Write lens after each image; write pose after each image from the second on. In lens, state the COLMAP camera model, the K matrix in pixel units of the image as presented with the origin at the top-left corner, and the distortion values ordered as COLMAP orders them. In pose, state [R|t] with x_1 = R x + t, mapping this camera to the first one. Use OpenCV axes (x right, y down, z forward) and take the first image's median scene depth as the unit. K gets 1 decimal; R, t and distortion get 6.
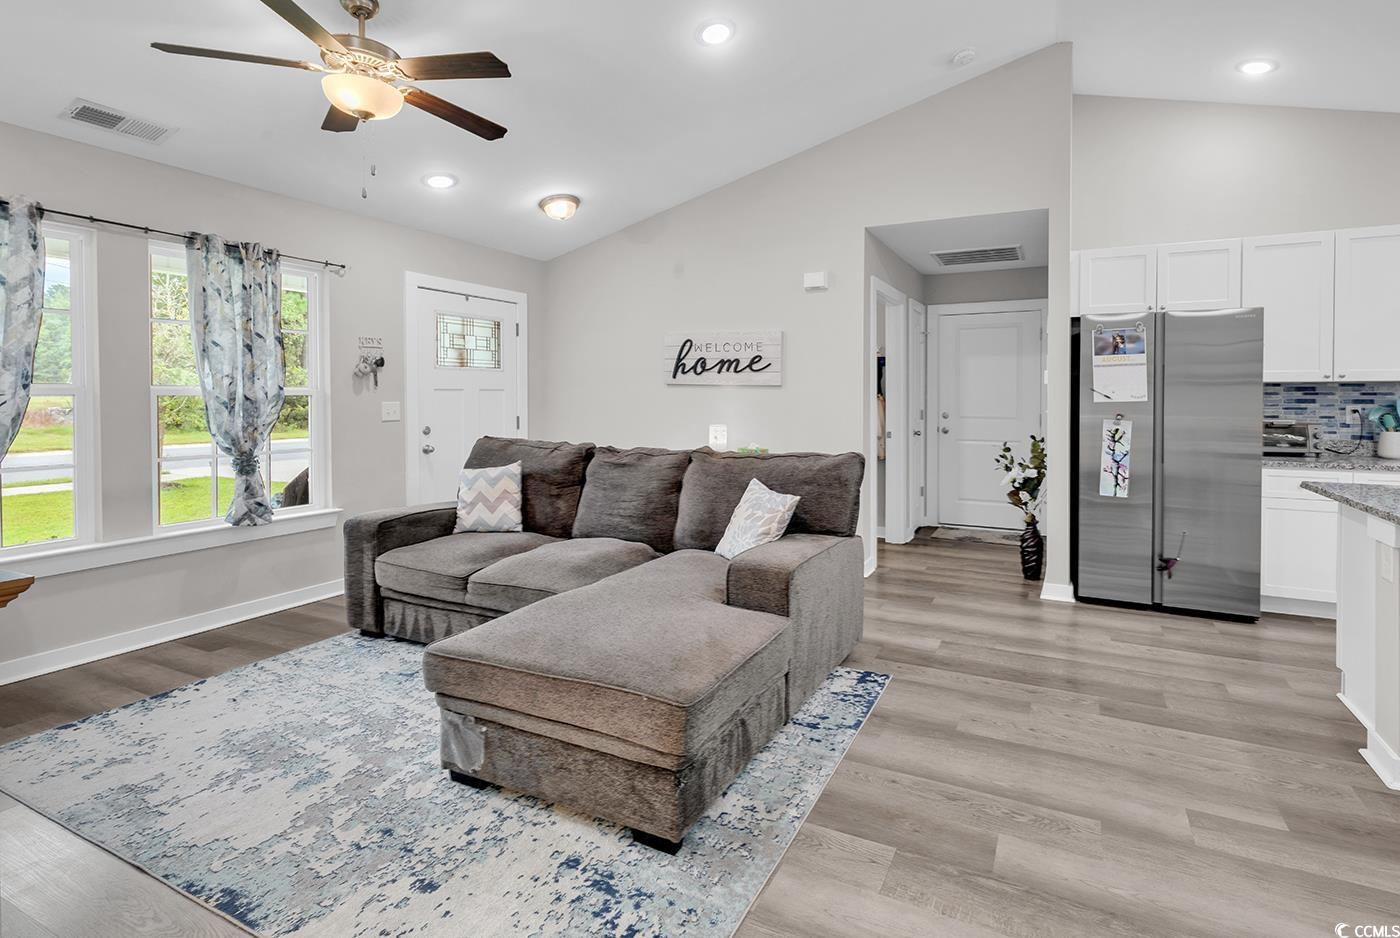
lens RADIAL K [[691.5, 0, 704.6], [0, 691.5, 466.7], [0, 0, 1]] dist [-0.002840, -0.000912]
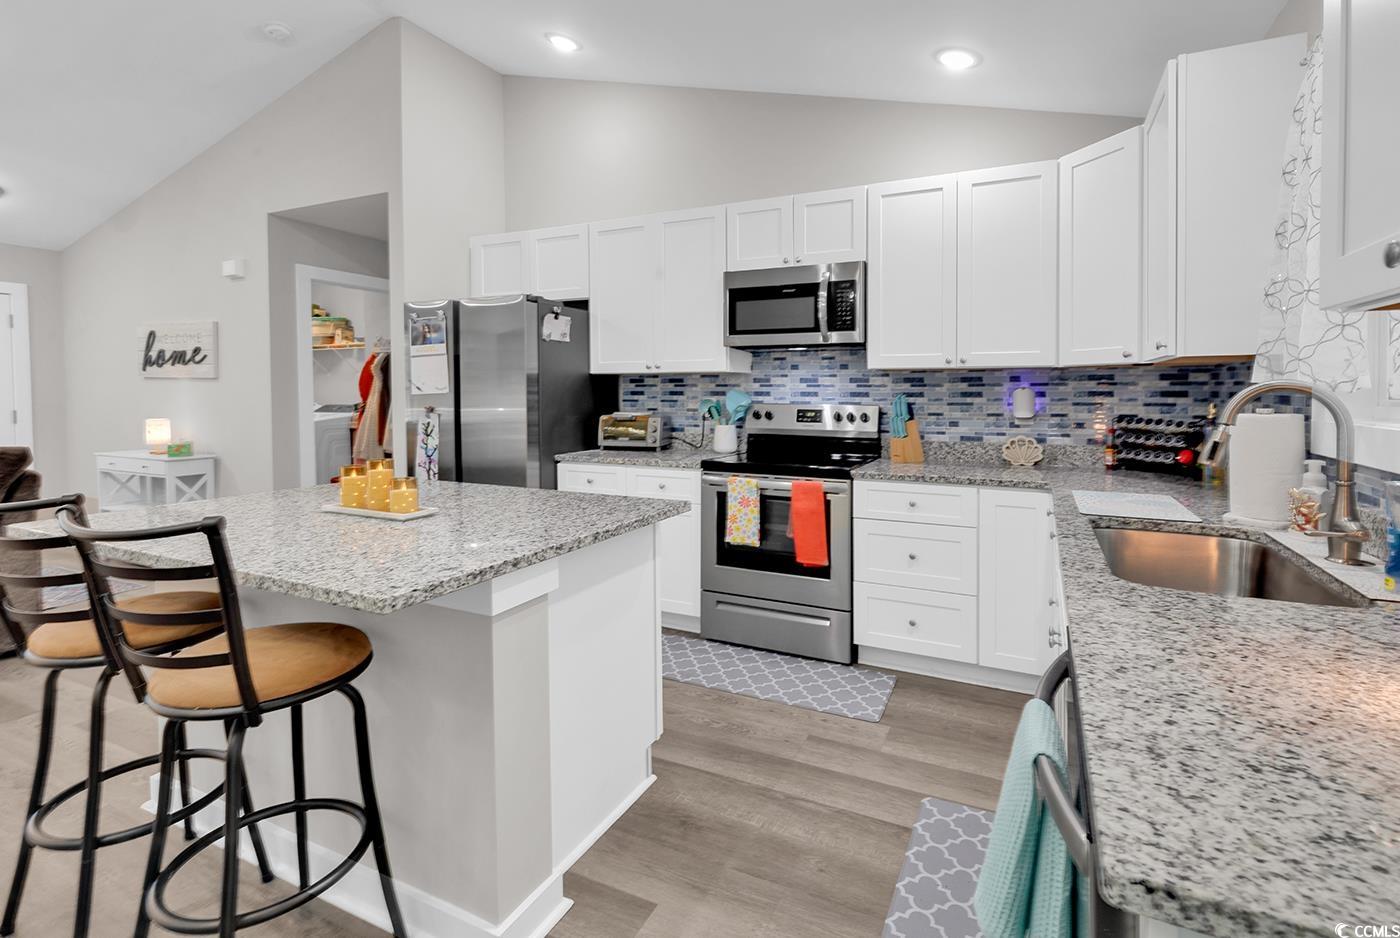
lens RADIAL K [[664.9, 0, 701.1], [0, 664.9, 474.2], [0, 0, 1]] dist [-0.005824, 0.001533]
pose [[0.999917, -0.002050, 0.012735, 0.840581], [0.001769, 0.999755, 0.022063, -0.001758], [-0.012778, -0.022039, 0.999675, 0.060352]]
